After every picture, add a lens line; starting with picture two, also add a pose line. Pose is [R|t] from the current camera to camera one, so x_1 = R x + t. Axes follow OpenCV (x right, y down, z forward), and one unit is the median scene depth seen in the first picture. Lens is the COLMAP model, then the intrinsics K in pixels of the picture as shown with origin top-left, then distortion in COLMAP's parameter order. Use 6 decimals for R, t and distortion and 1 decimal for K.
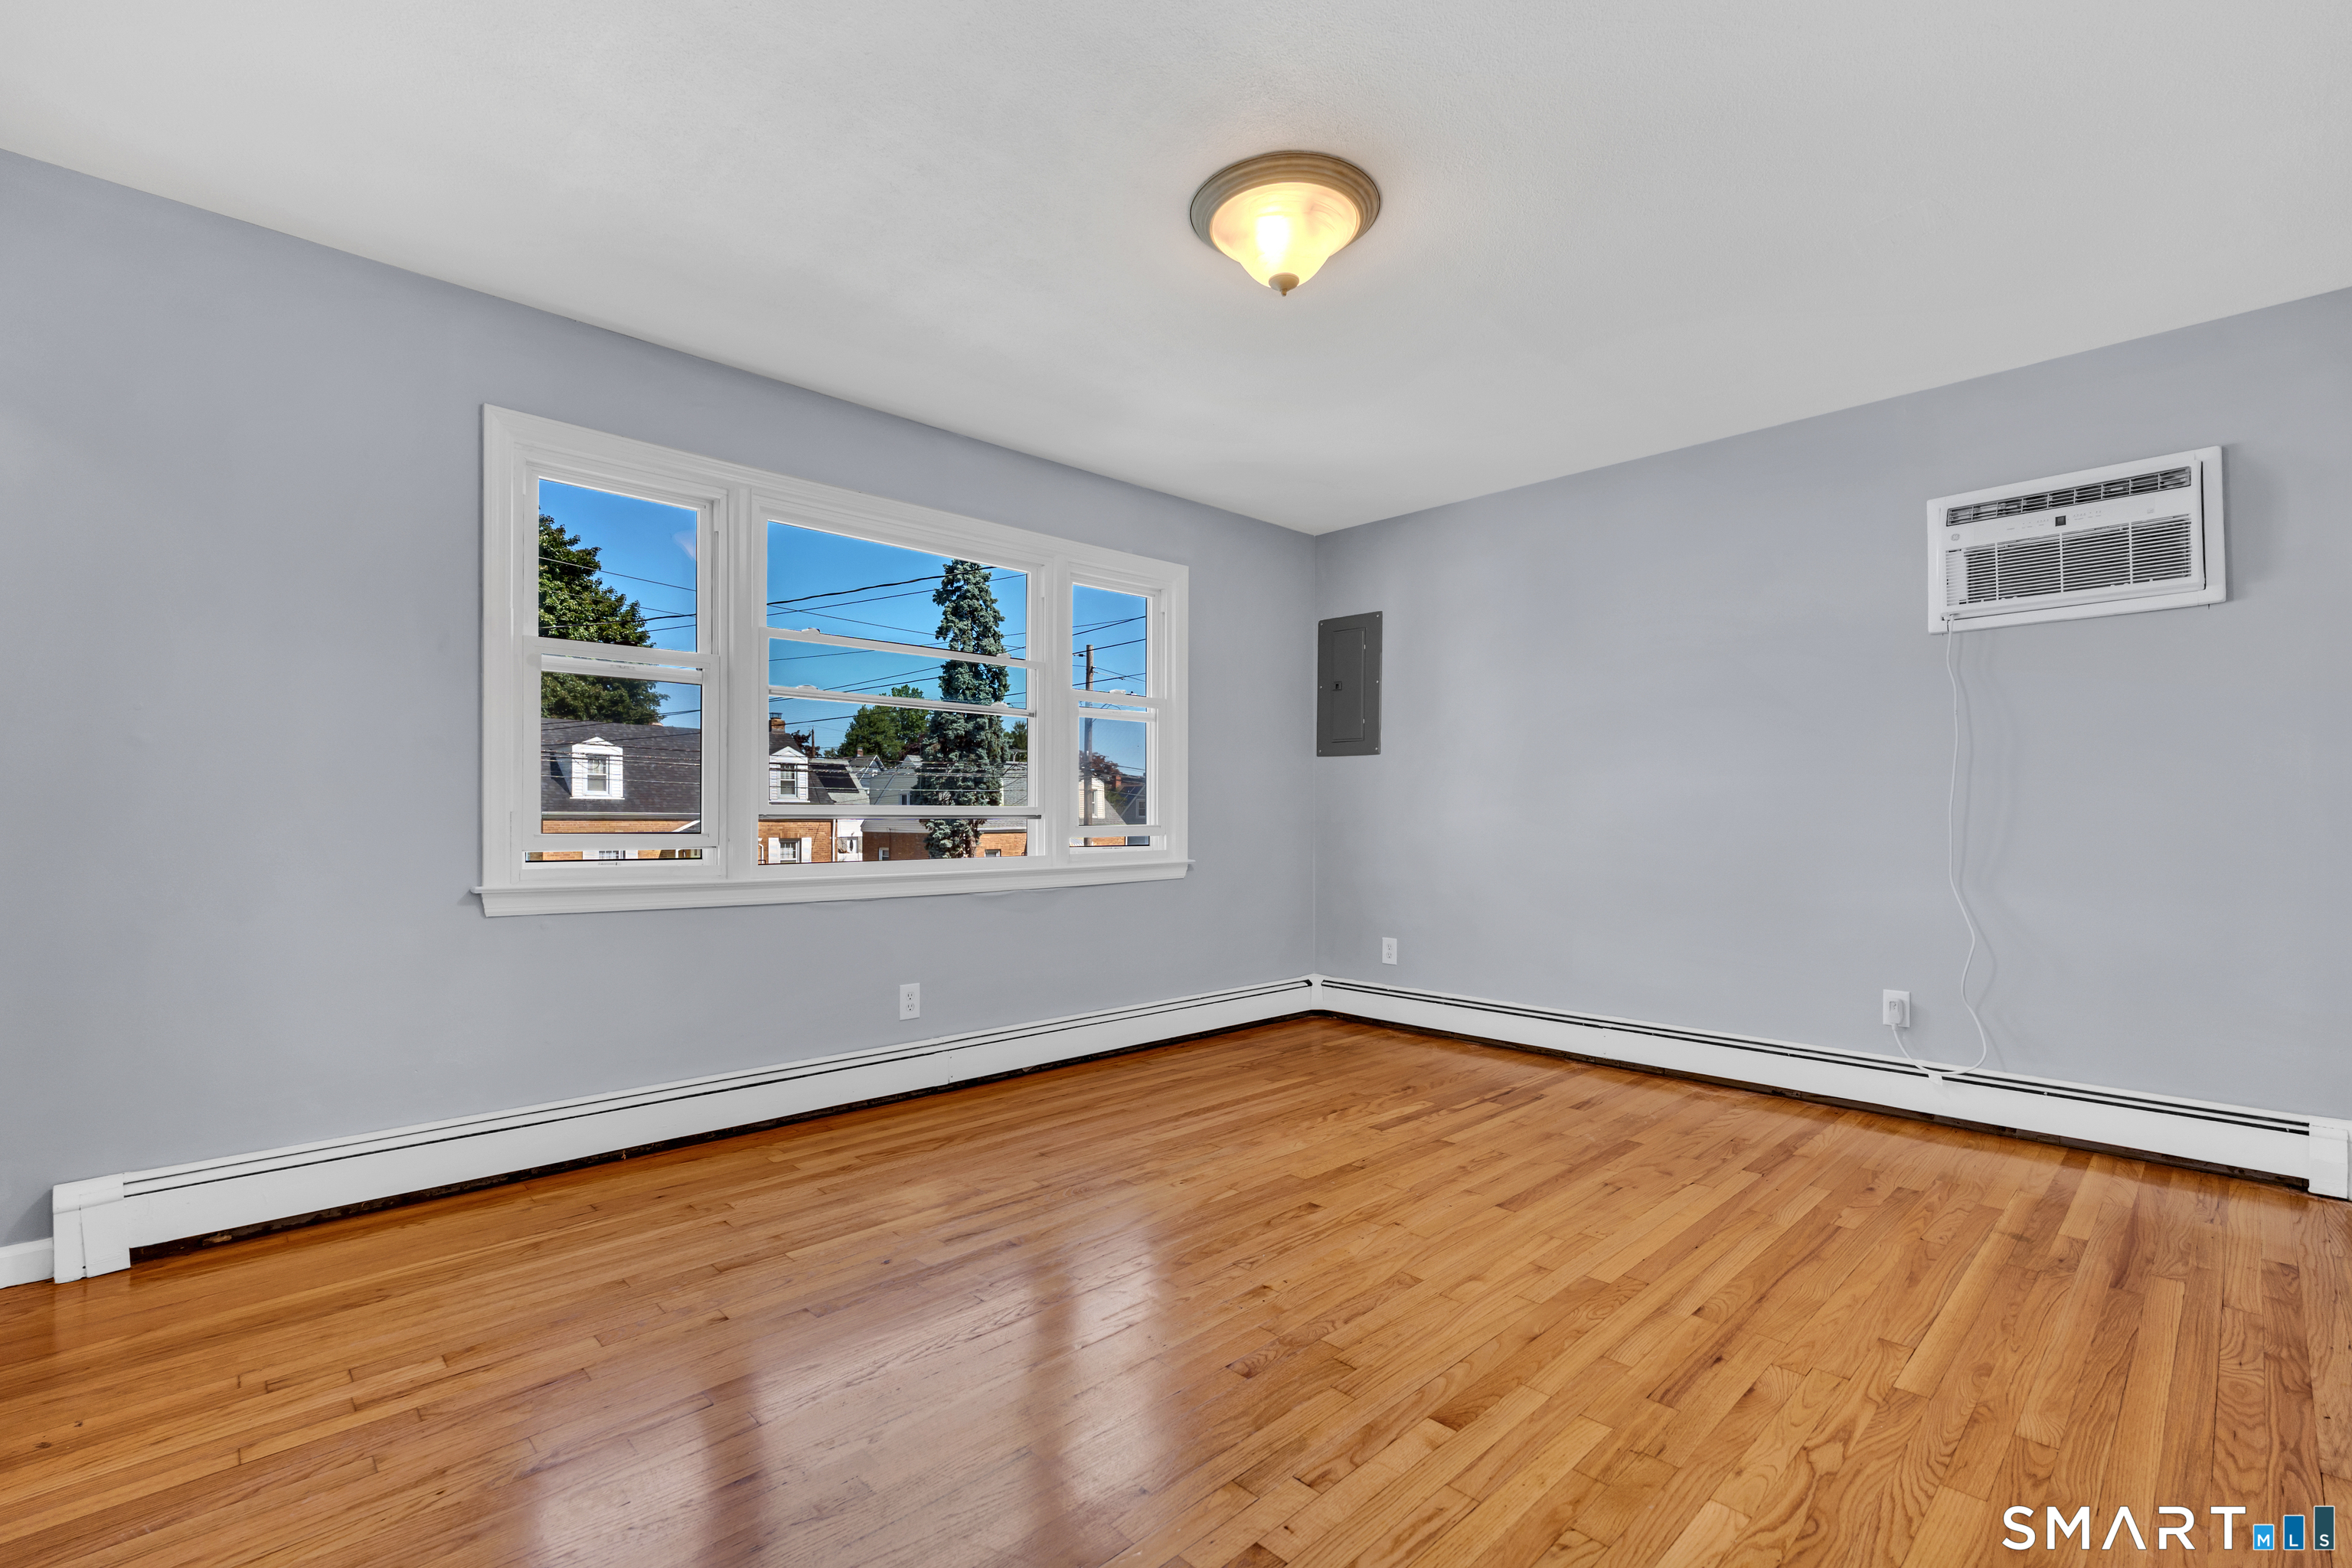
lens RADIAL K [[1034.1, 0, 1177.3], [0, 1034.1, 801.9], [0, 0, 1]] dist [-0.005101, -0.000175]
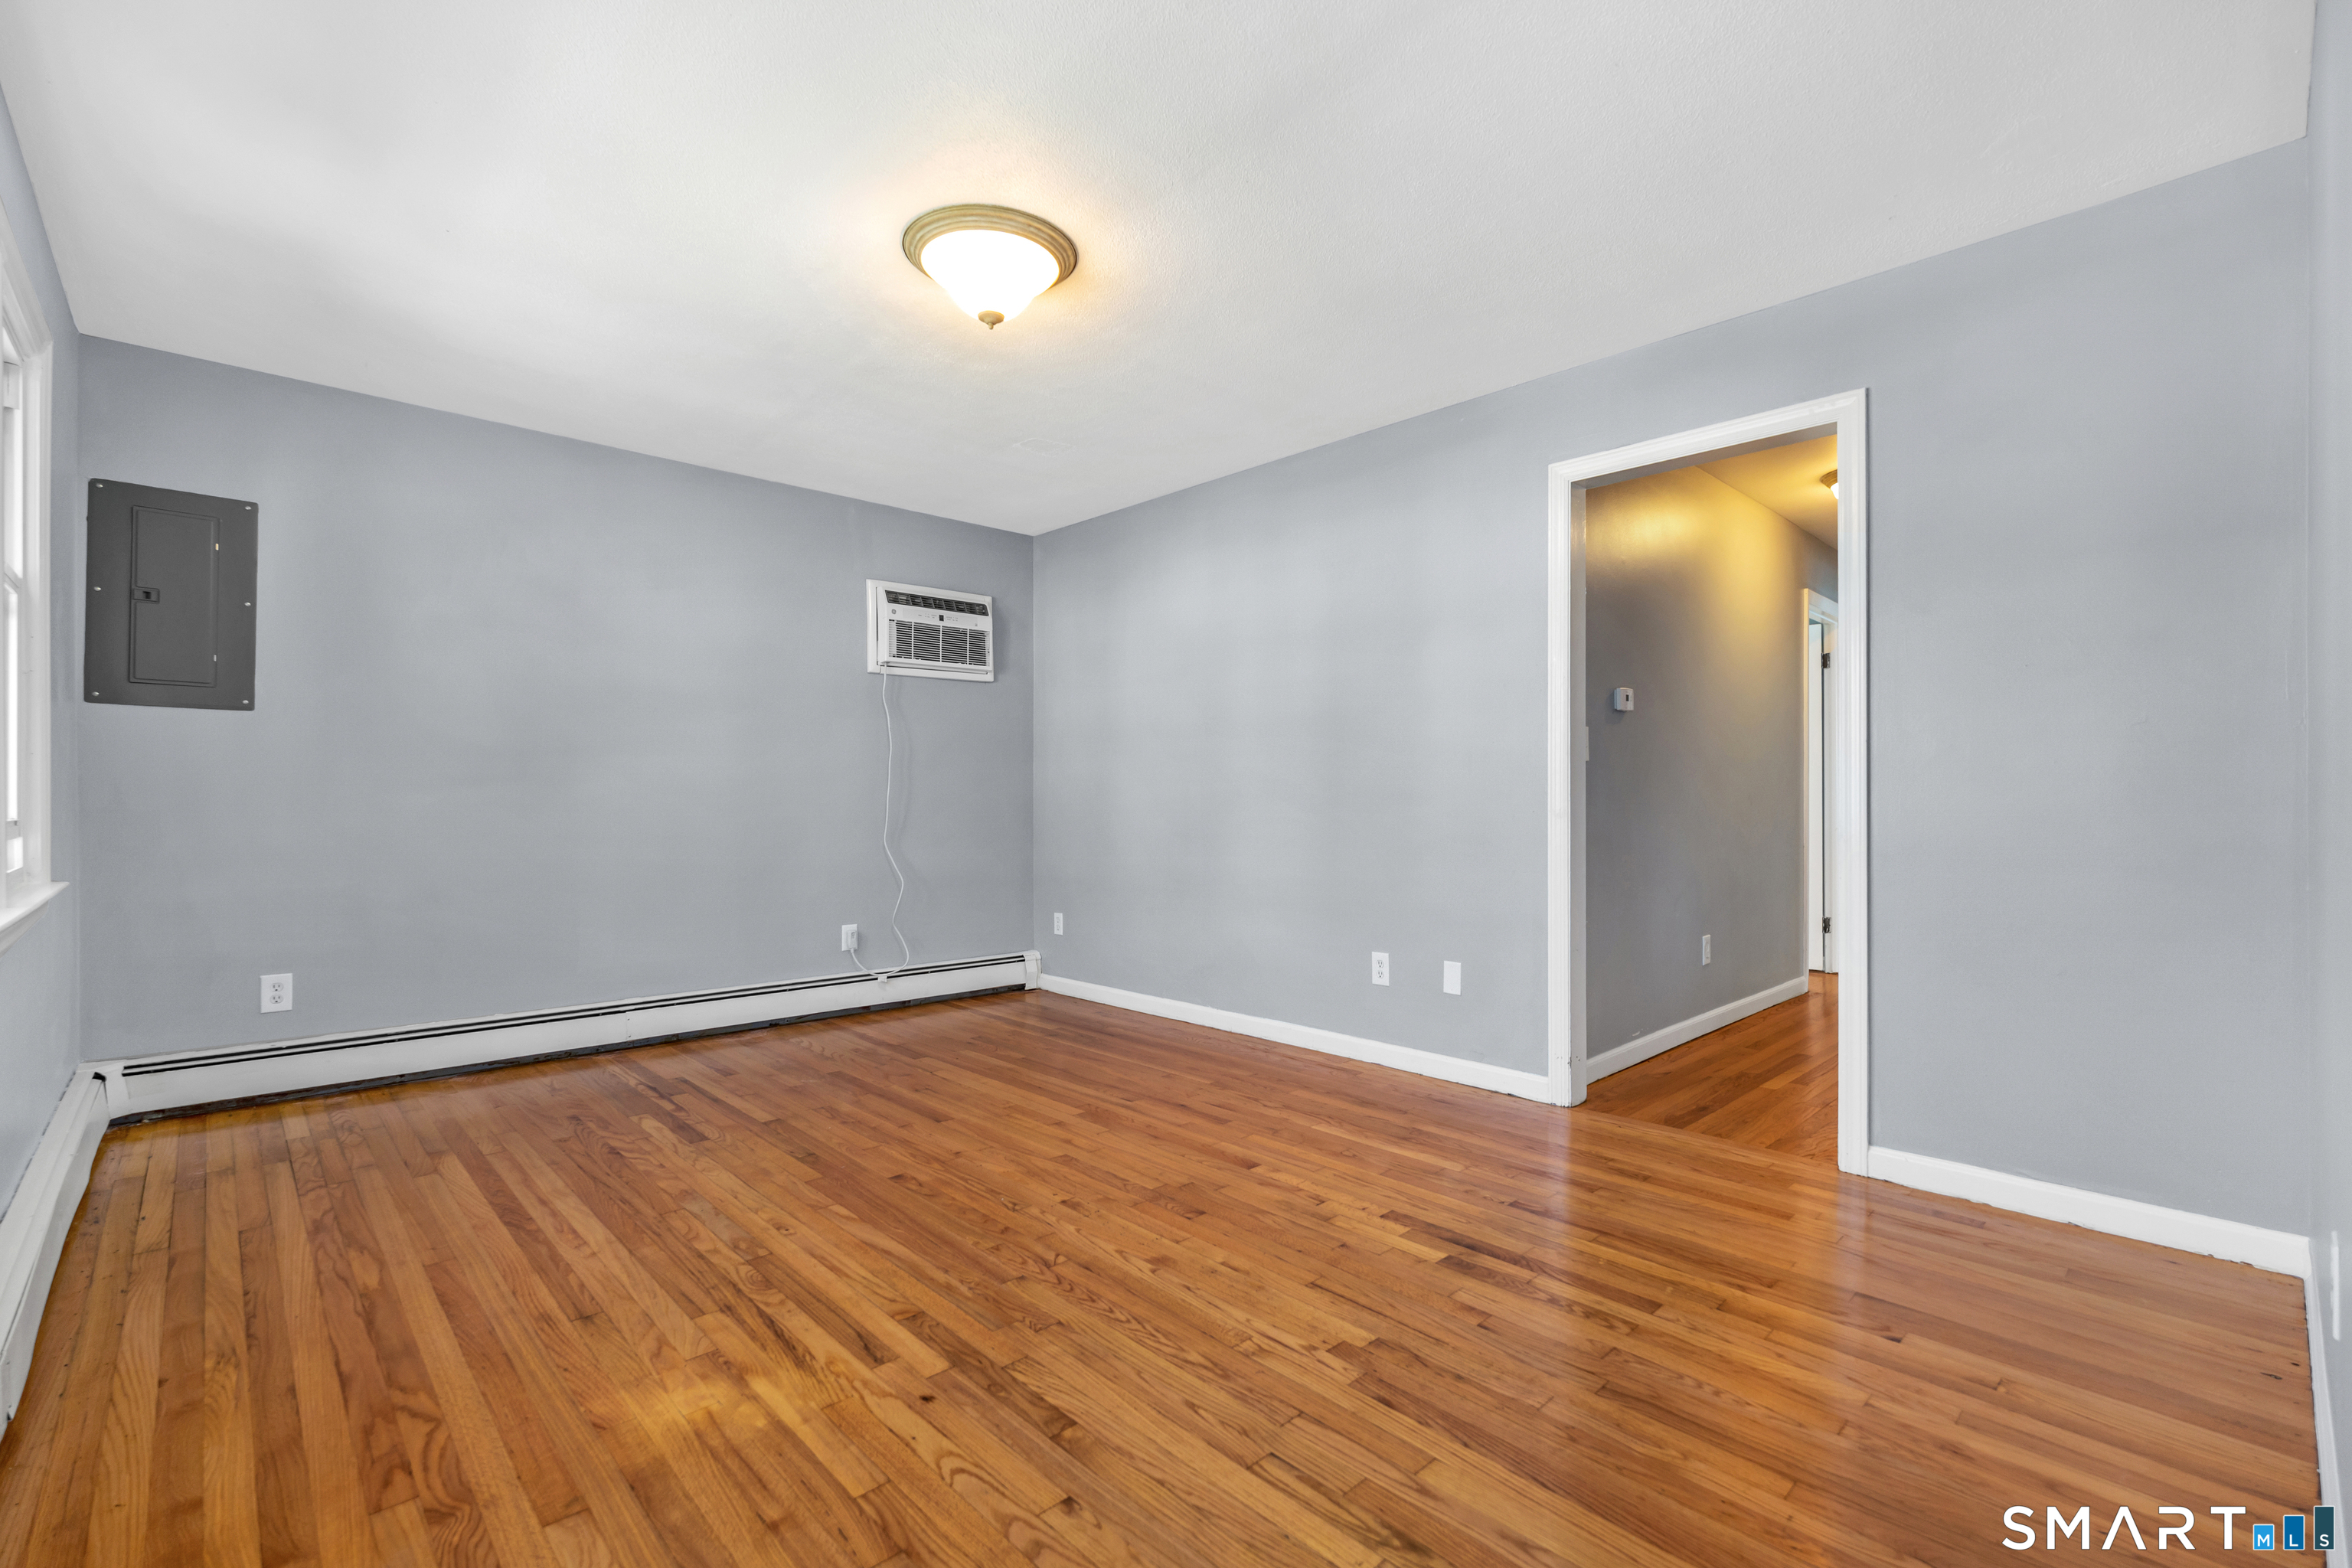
lens RADIAL K [[1029.5, 0, 1172.9], [0, 1029.5, 786.3], [0, 0, 1]] dist [-0.001364, -0.000066]
pose [[0.013222, 0.011124, 0.999851, -0.770292], [-0.012466, 0.999862, -0.010959, 0.006920], [-0.999835, -0.012319, 0.013358, 0.614771]]
